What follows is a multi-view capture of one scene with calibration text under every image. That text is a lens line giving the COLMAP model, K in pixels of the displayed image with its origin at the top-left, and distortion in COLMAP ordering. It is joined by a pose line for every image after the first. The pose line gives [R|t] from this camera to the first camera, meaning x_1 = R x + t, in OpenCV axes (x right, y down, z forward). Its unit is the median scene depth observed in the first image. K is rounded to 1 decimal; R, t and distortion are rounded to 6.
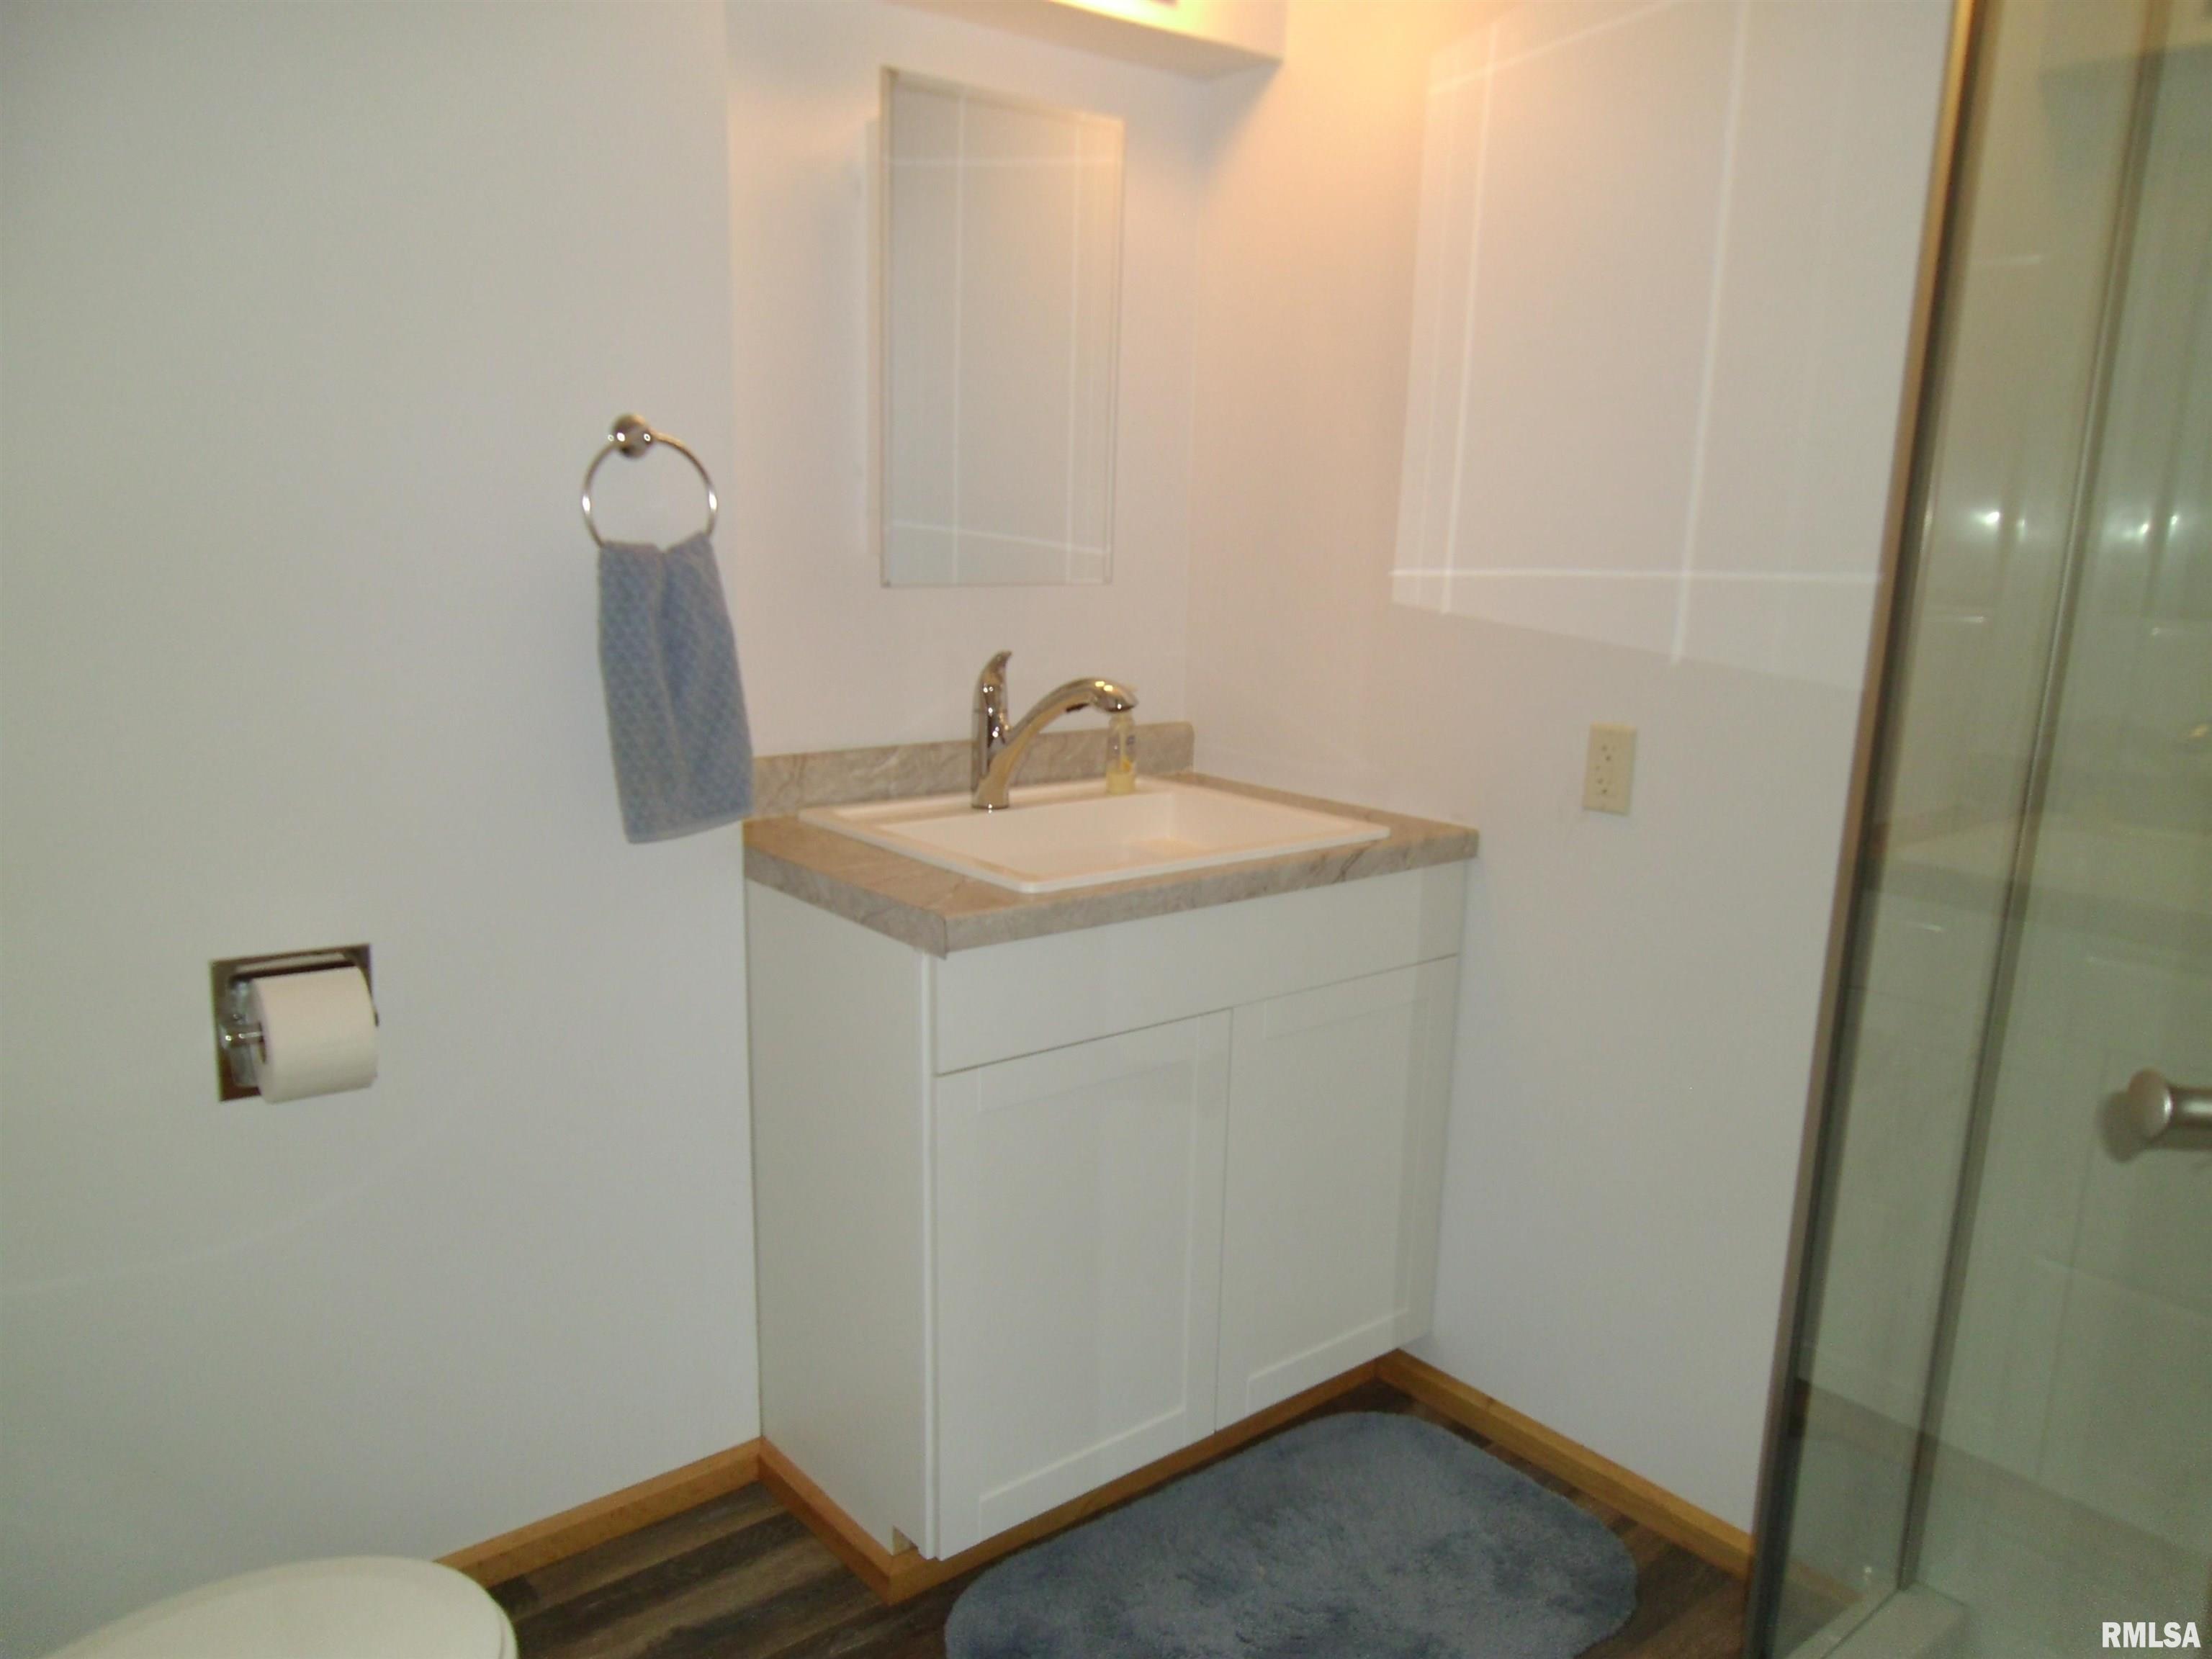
lens RADIAL K [[1619.6, 0, 1109.8], [0, 1619.6, 885.0], [0, 0, 1]] dist [-0.000689, 0.014087]
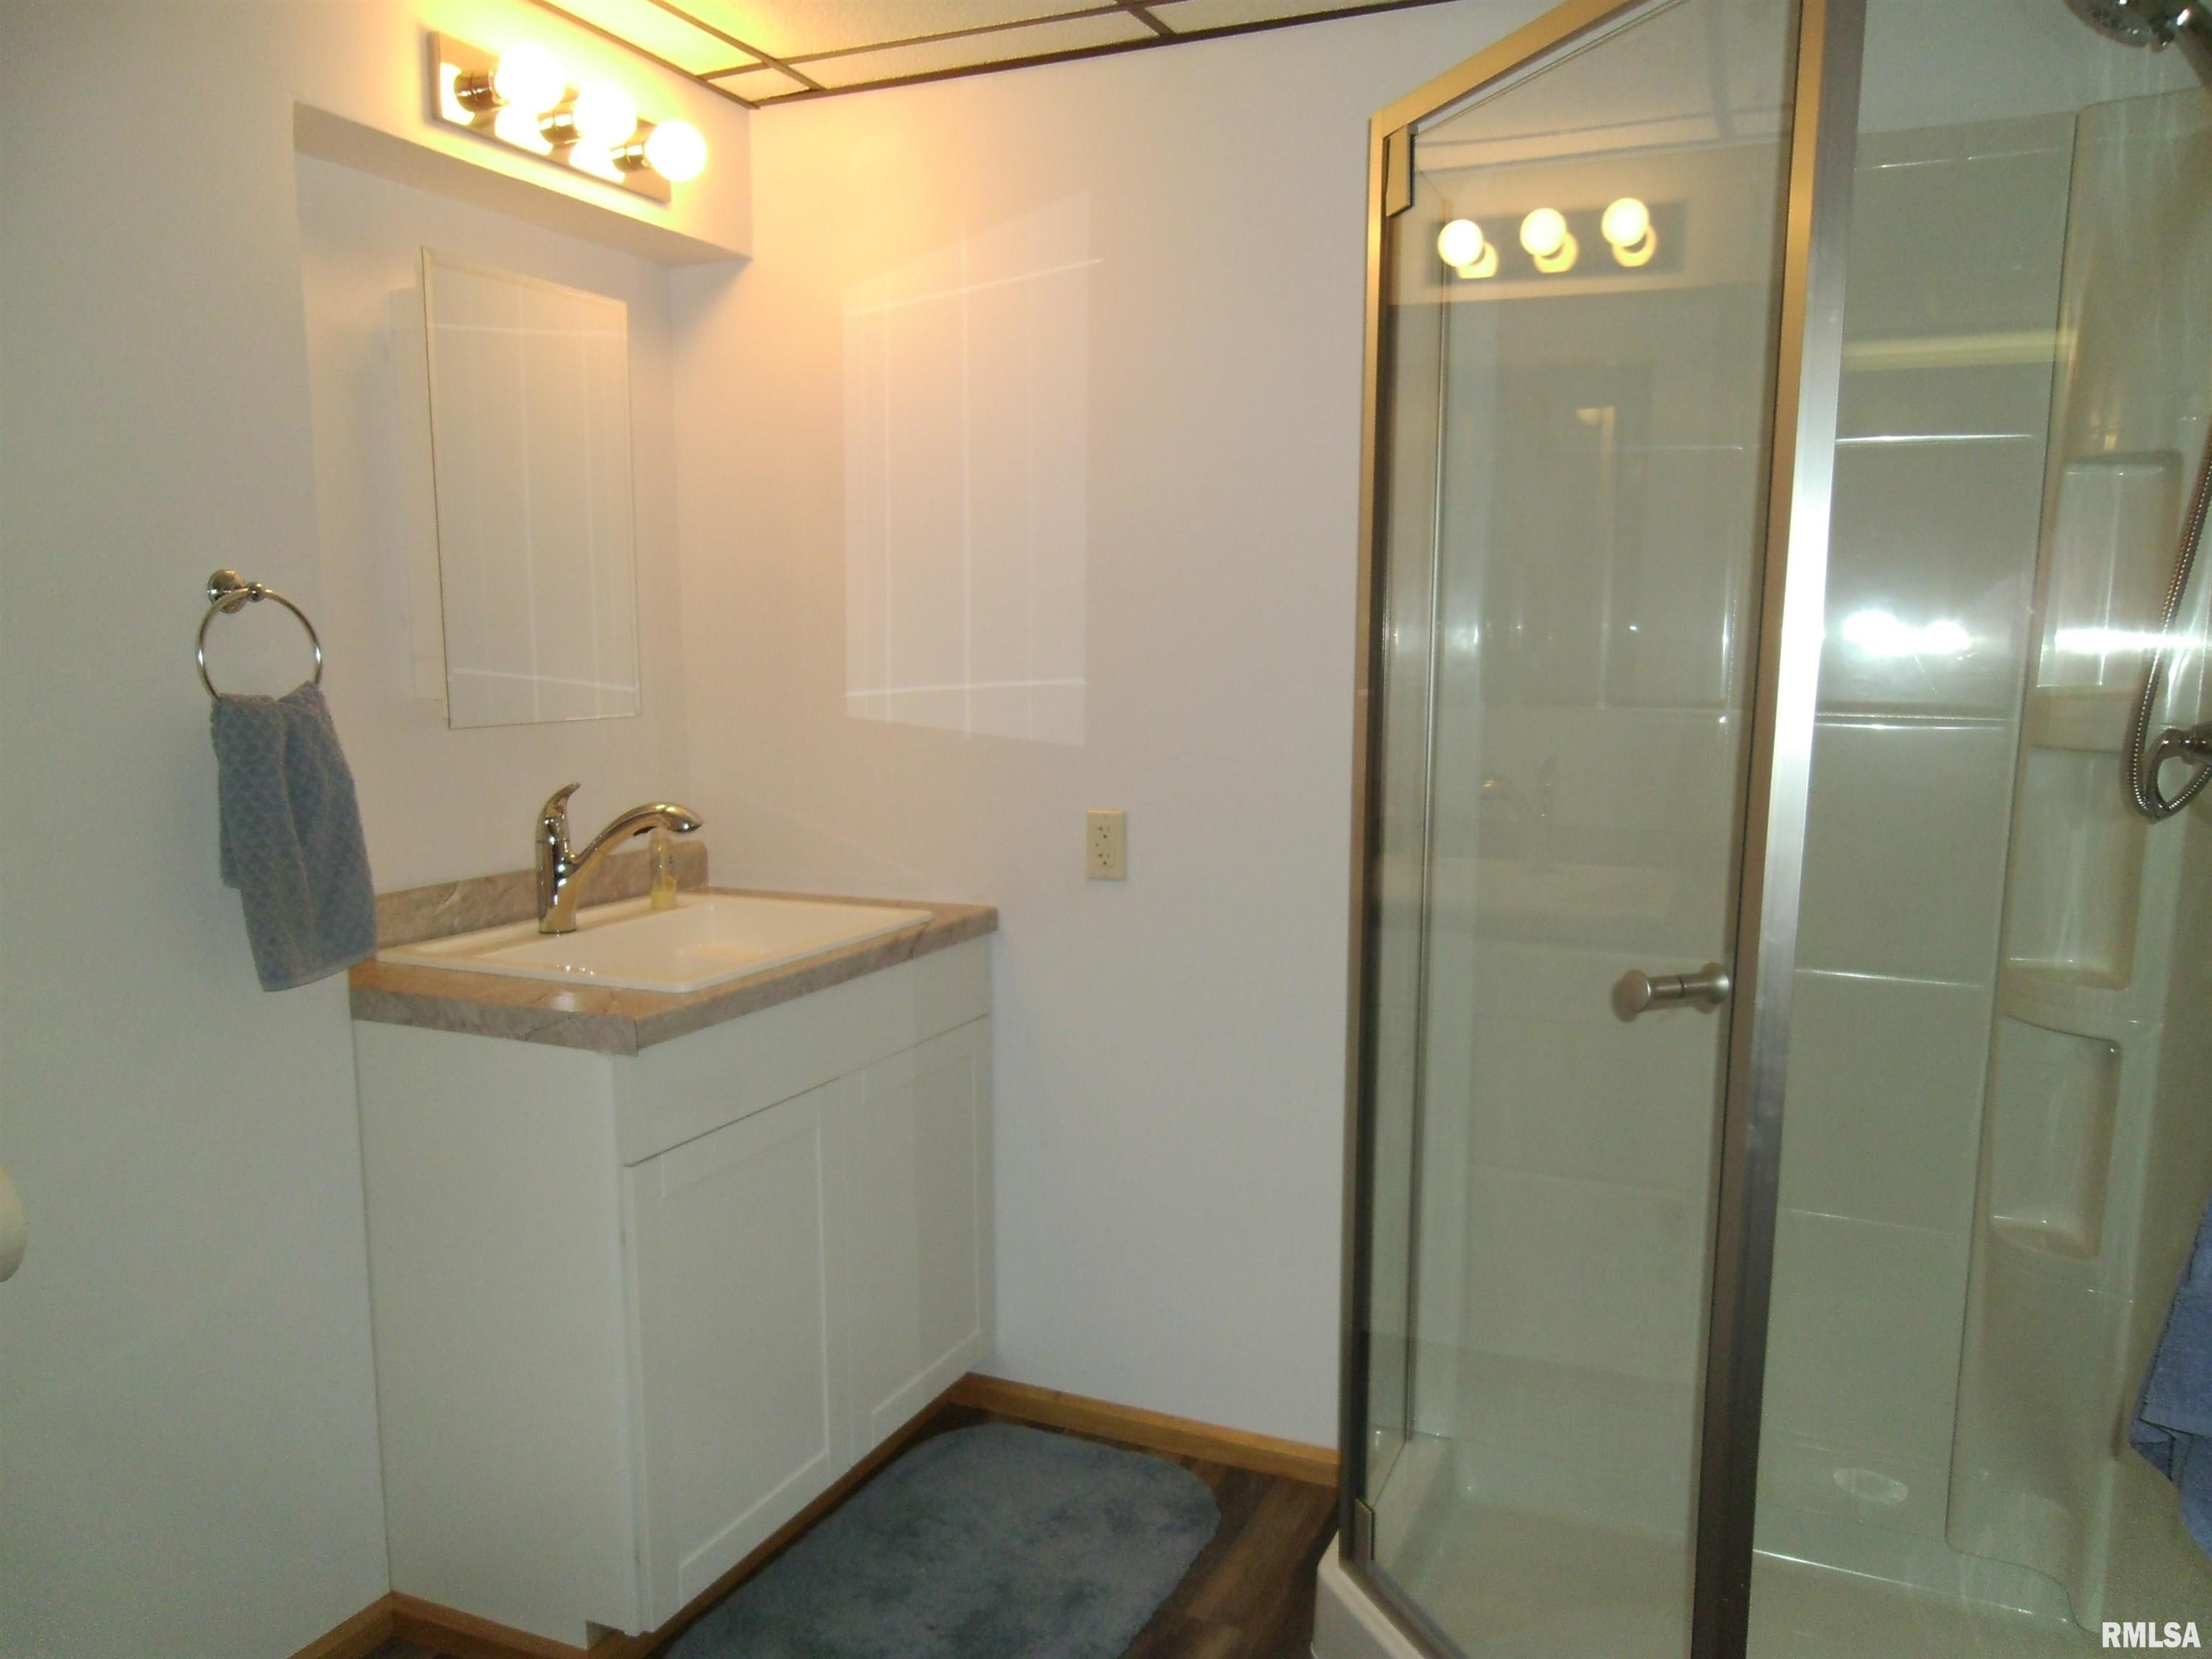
lens RADIAL K [[1606.5, 0, 1094.6], [0, 1606.5, 901.1], [0, 0, 1]] dist [0.022505, 0.004129]
pose [[0.906985, -0.094847, 0.410344, -0.205995], [0.121172, 0.991882, -0.038564, 0.016592], [-0.403355, 0.084699, 0.911115, -0.107166]]
